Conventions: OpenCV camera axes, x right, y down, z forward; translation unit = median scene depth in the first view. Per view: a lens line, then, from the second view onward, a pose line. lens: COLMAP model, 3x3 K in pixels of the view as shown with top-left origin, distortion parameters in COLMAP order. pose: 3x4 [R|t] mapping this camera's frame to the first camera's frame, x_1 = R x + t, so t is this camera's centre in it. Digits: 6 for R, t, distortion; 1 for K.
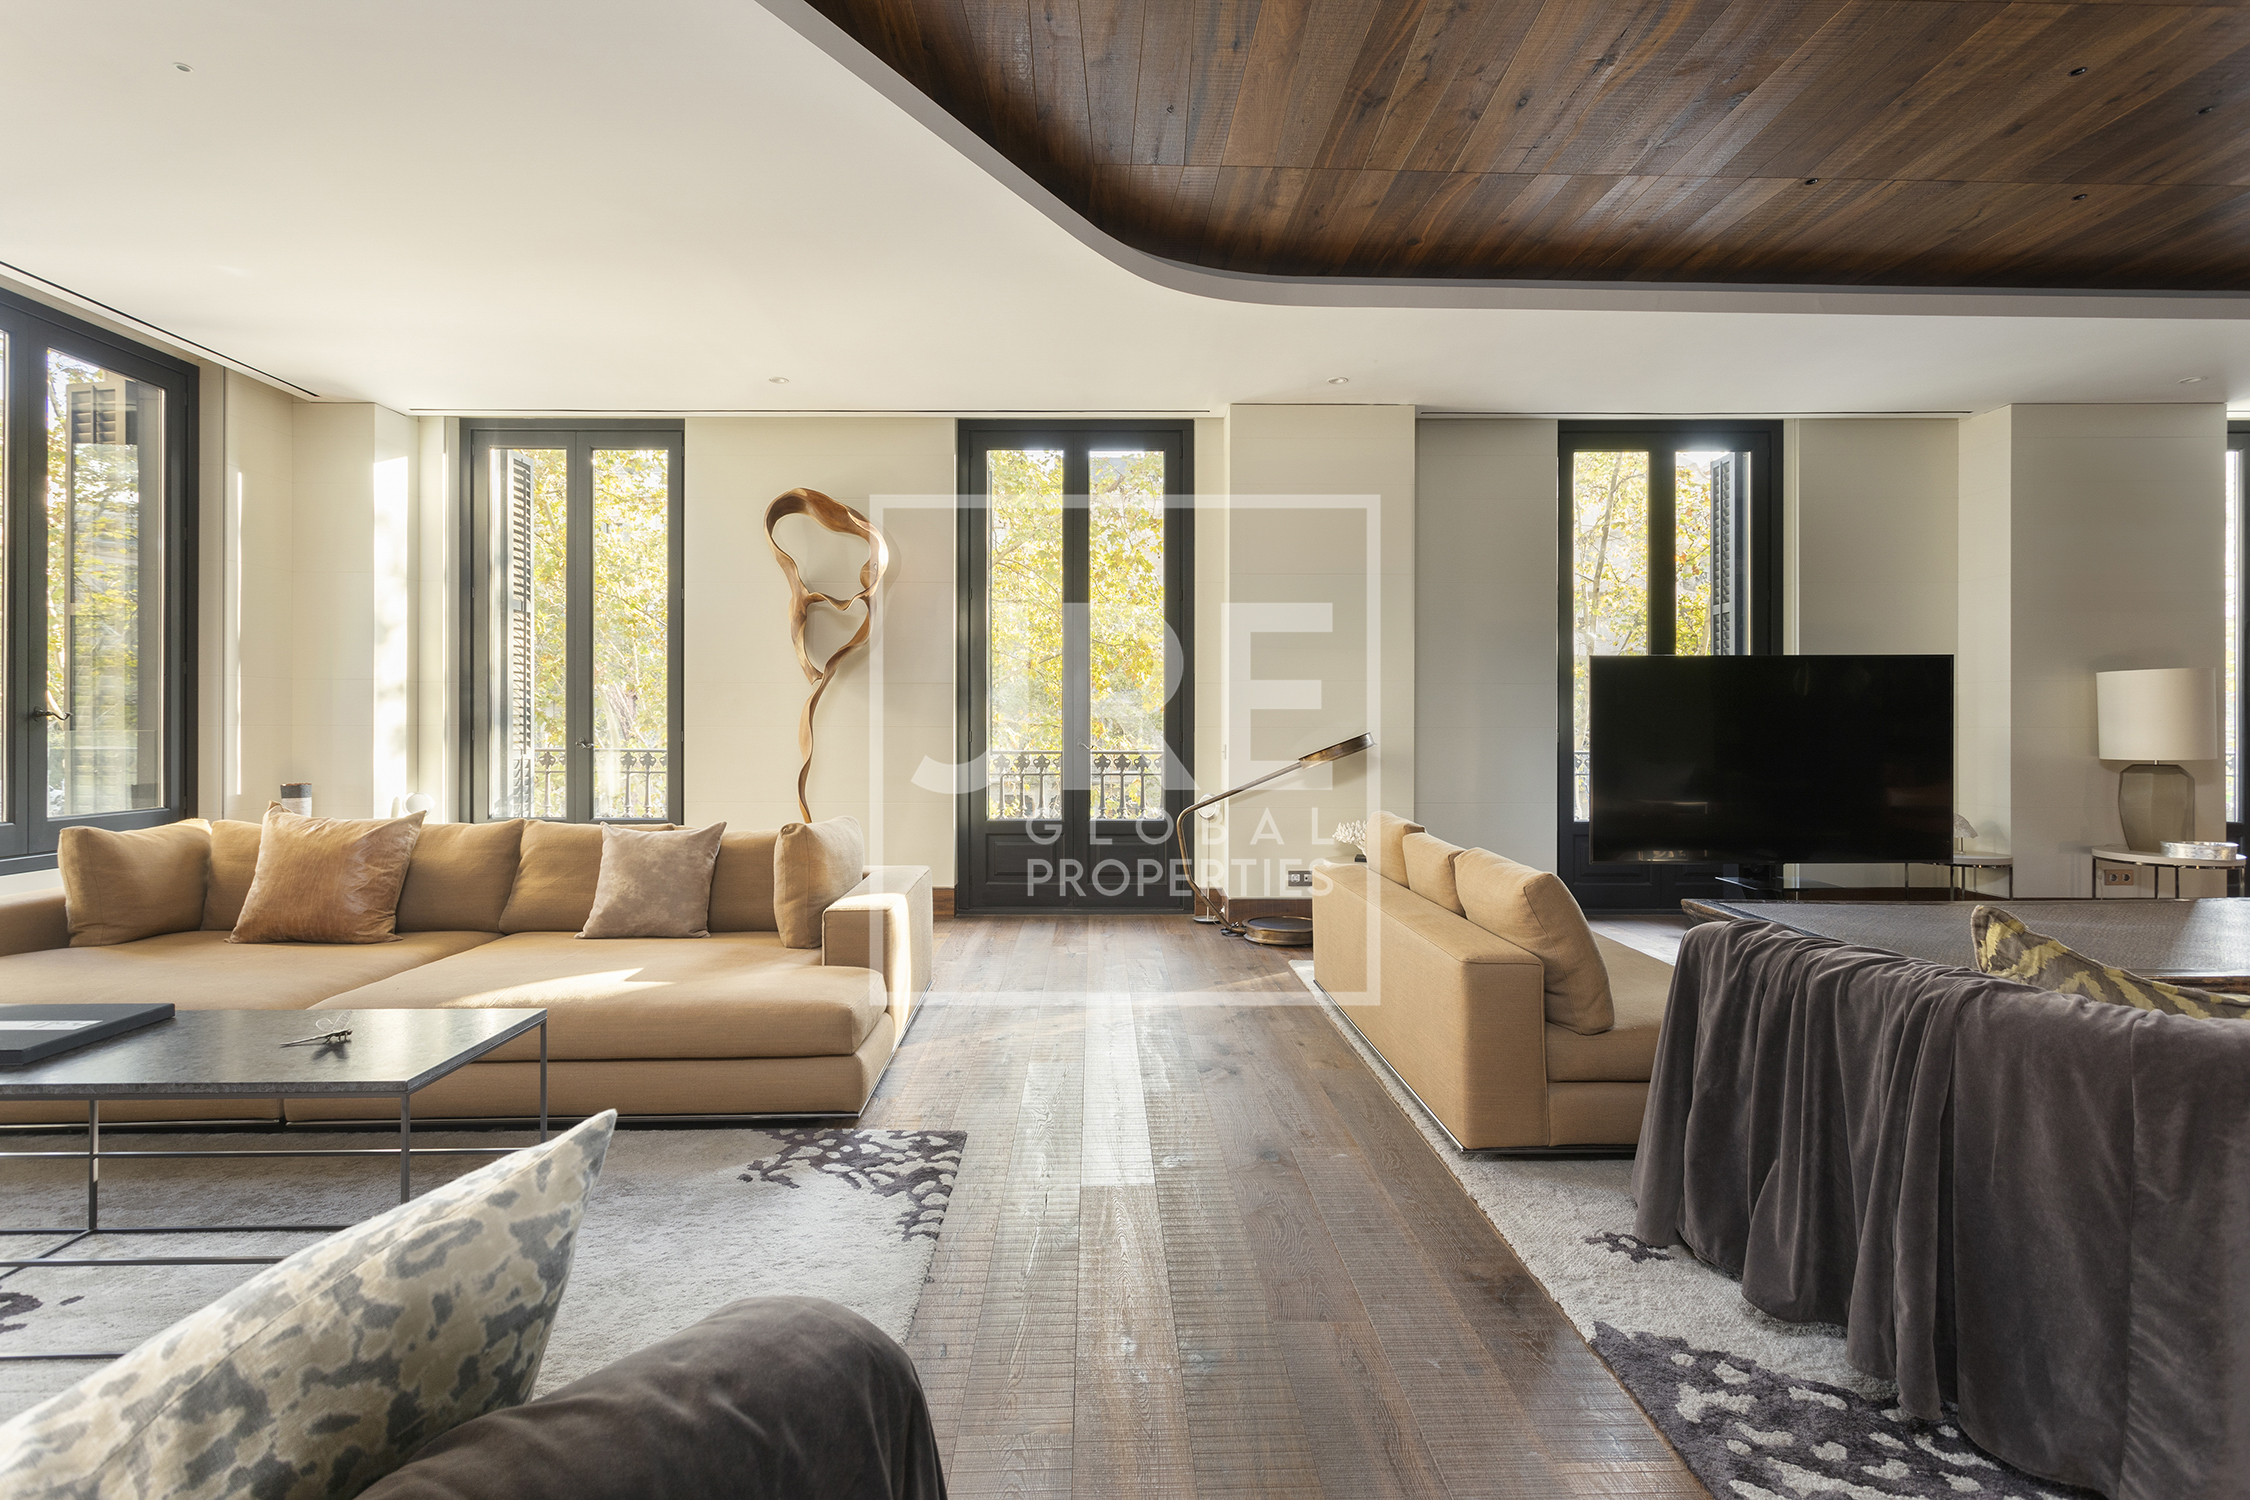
lens RADIAL K [[1111.1, 0, 1138.4], [0, 1111.1, 718.8], [0, 0, 1]] dist [-0.000511, -0.000099]
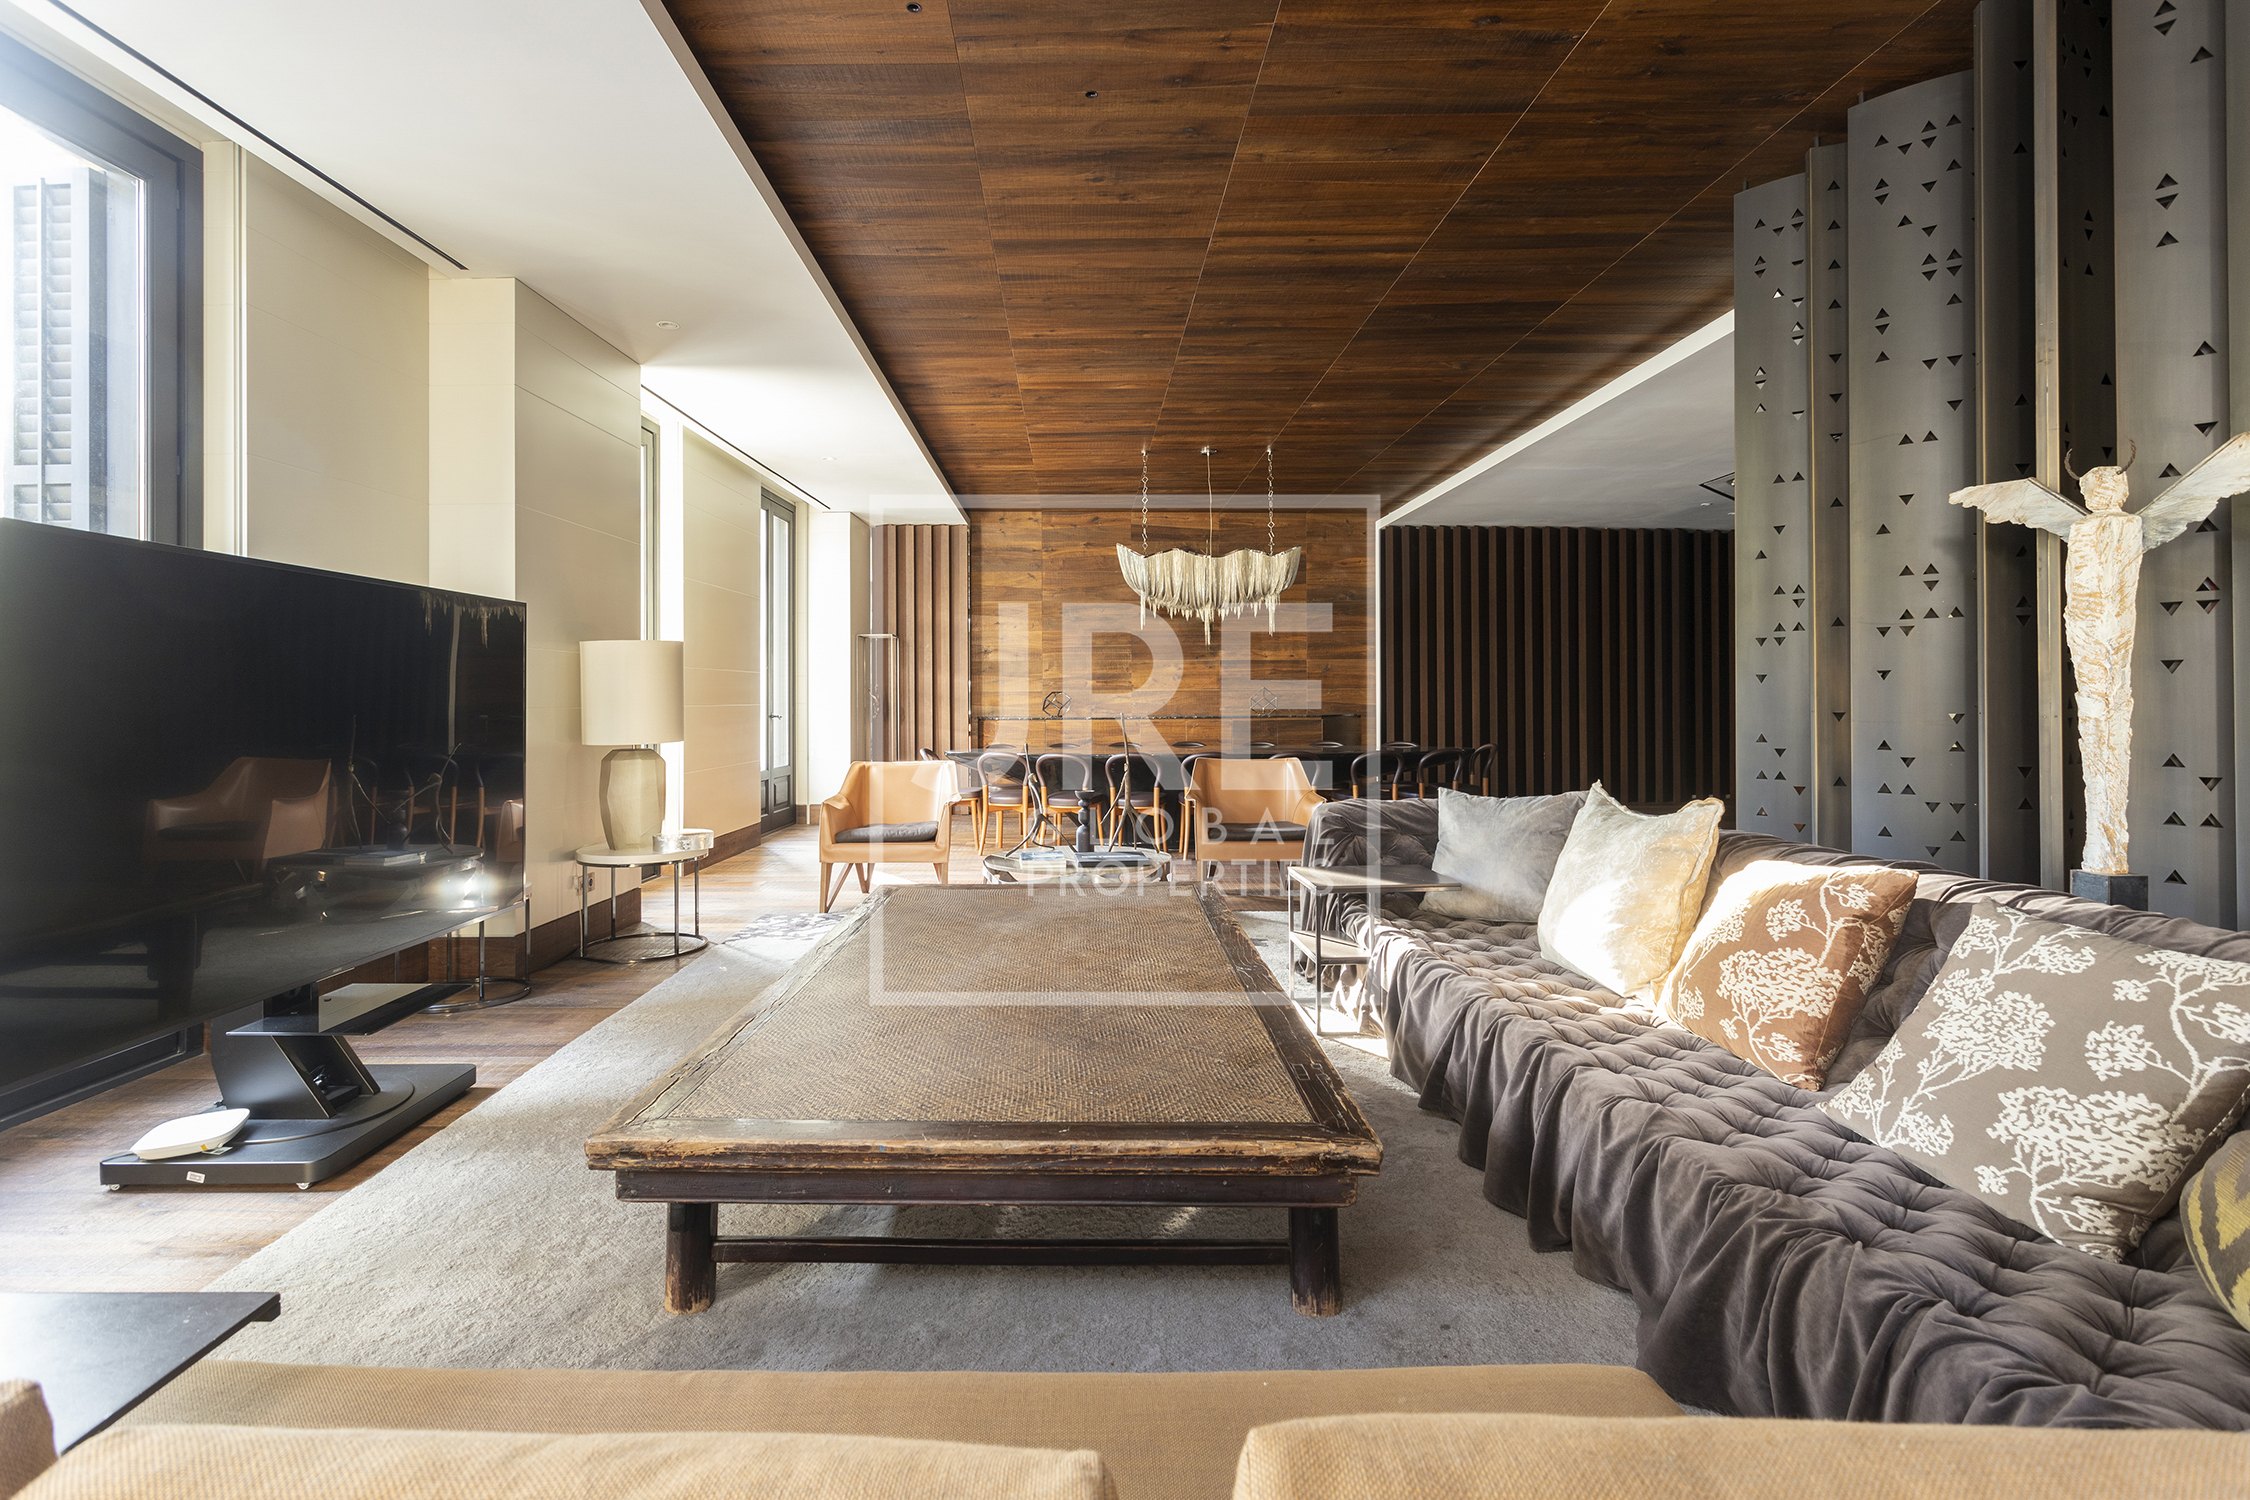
lens RADIAL K [[1070.2, 0, 1083.7], [0, 1070.2, 693.0], [0, 0, 1]] dist [0.000347, -0.000140]
pose [[0.048695, 0.006075, 0.998795, 0.166250], [-0.000325, 0.999982, -0.006066, 0.002164], [-0.998814, -0.000029, 0.048696, 1.217628]]
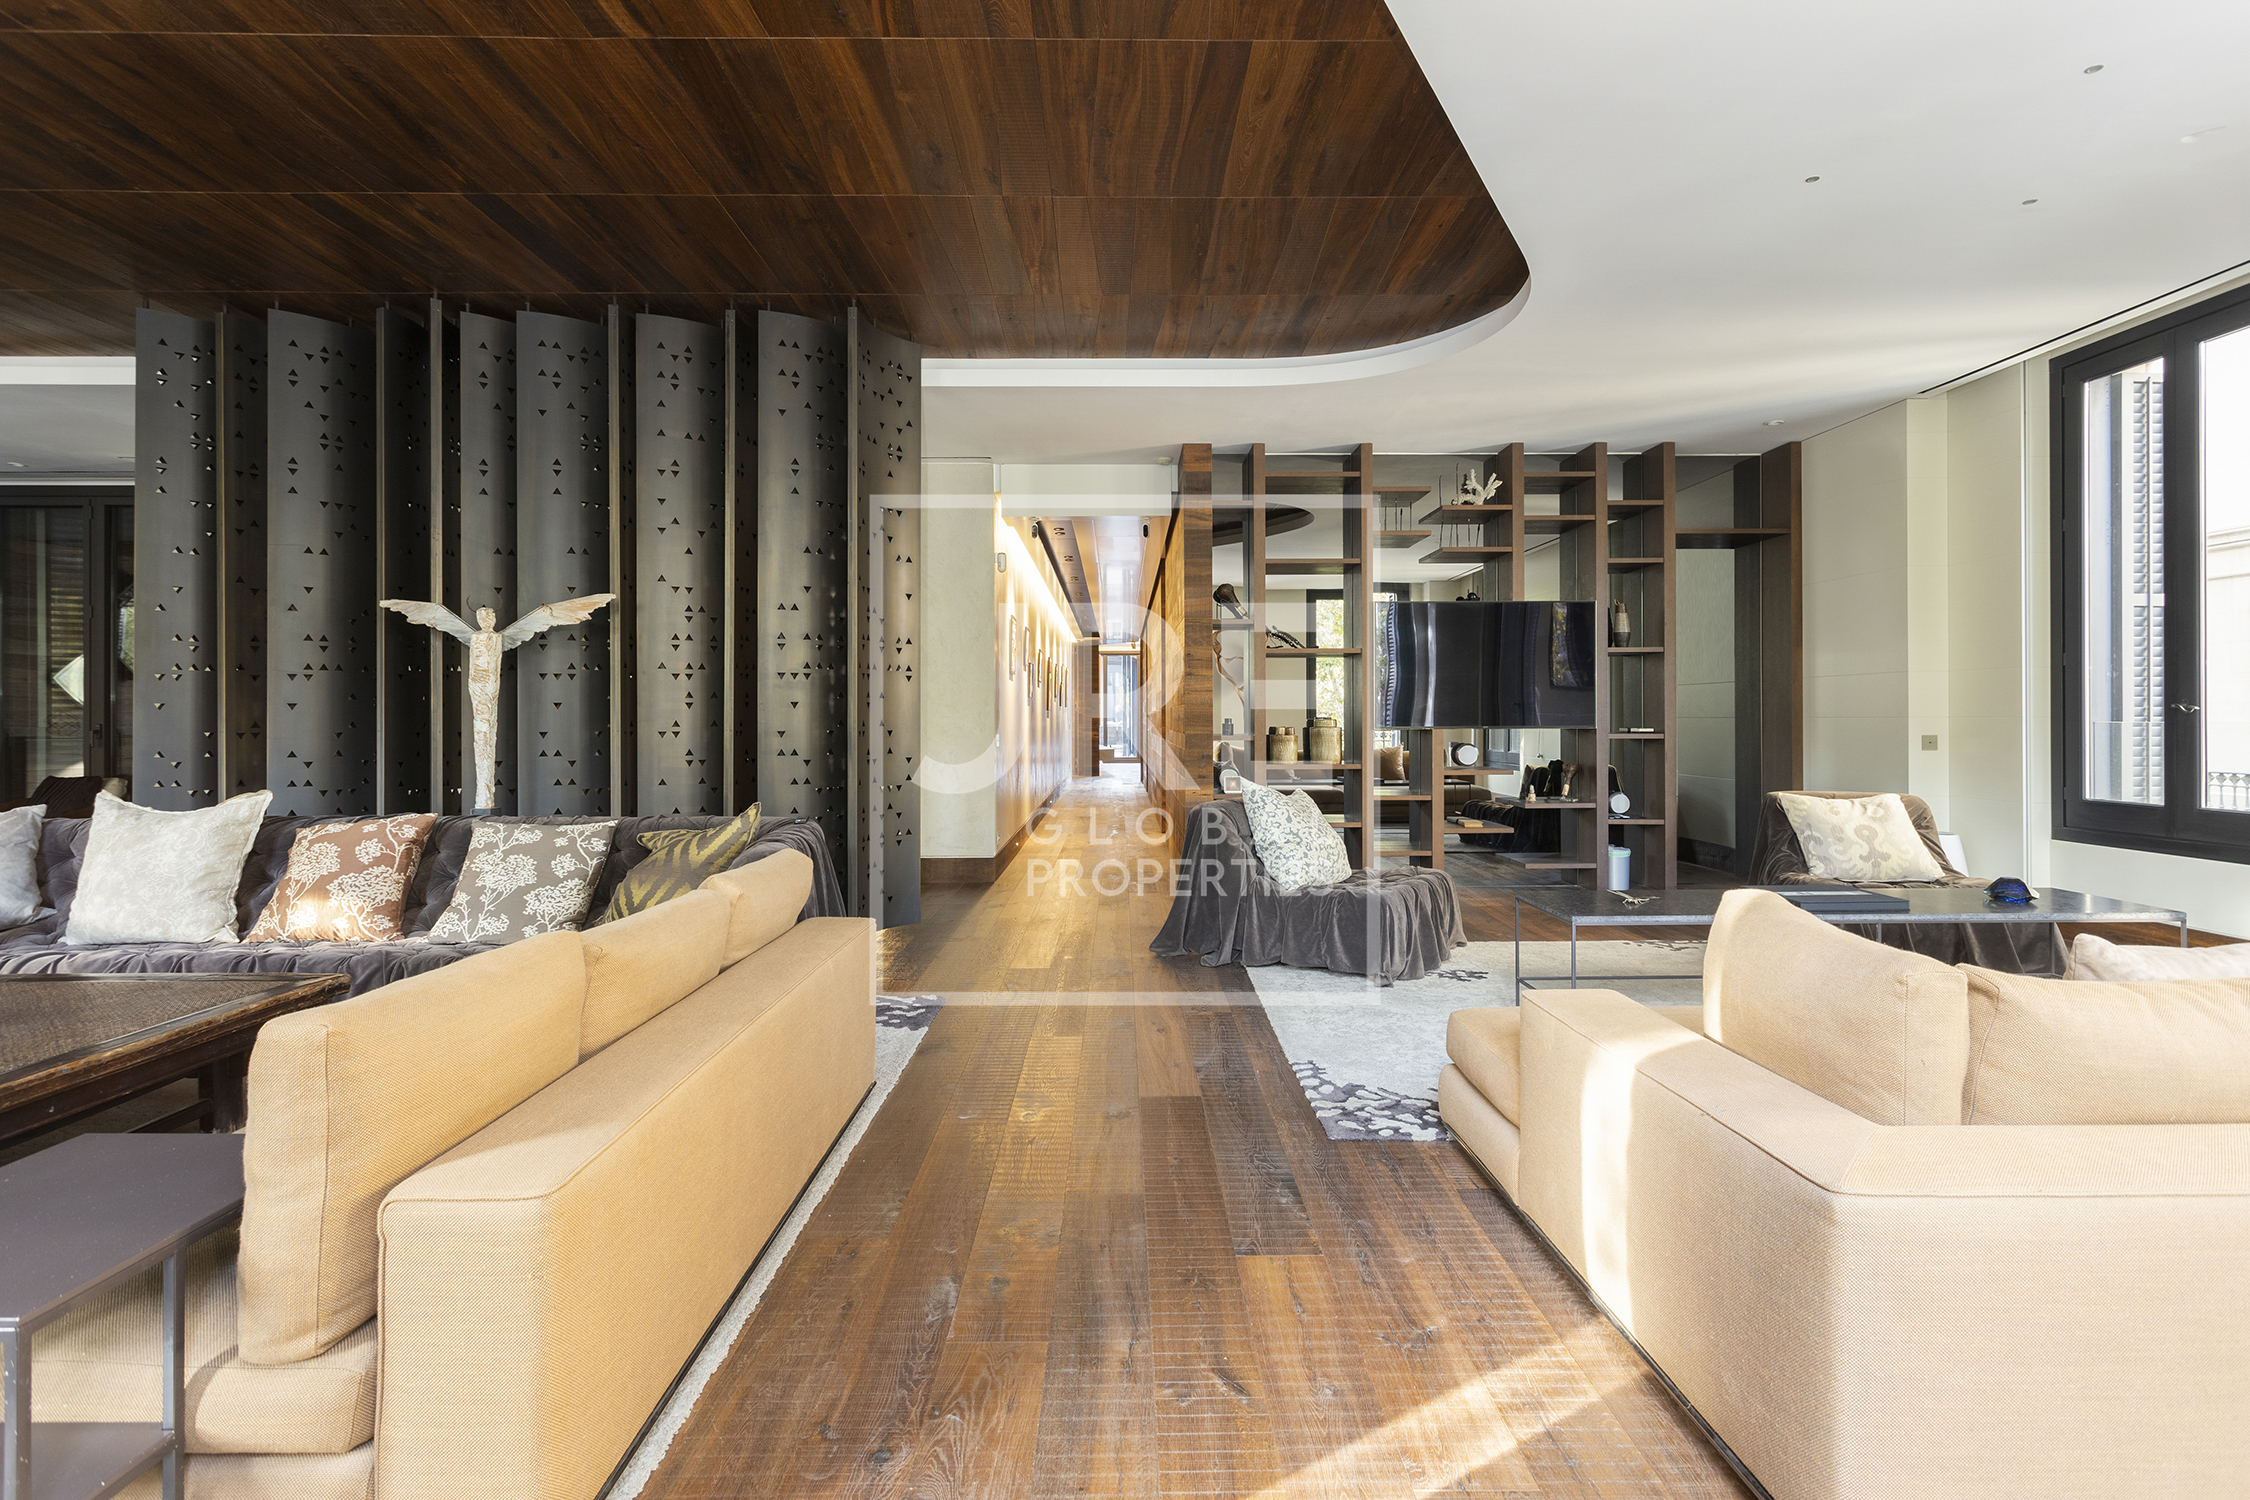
lens RADIAL K [[1111.1, 0, 1138.4], [0, 1111.1, 718.8], [0, 0, 1]] dist [-0.000511, -0.000099]
pose [[-0.999811, 0.001562, 0.019376, -0.003329], [0.001412, 0.999969, -0.007750, 0.009928], [-0.019388, -0.007722, -0.999782, 2.079101]]
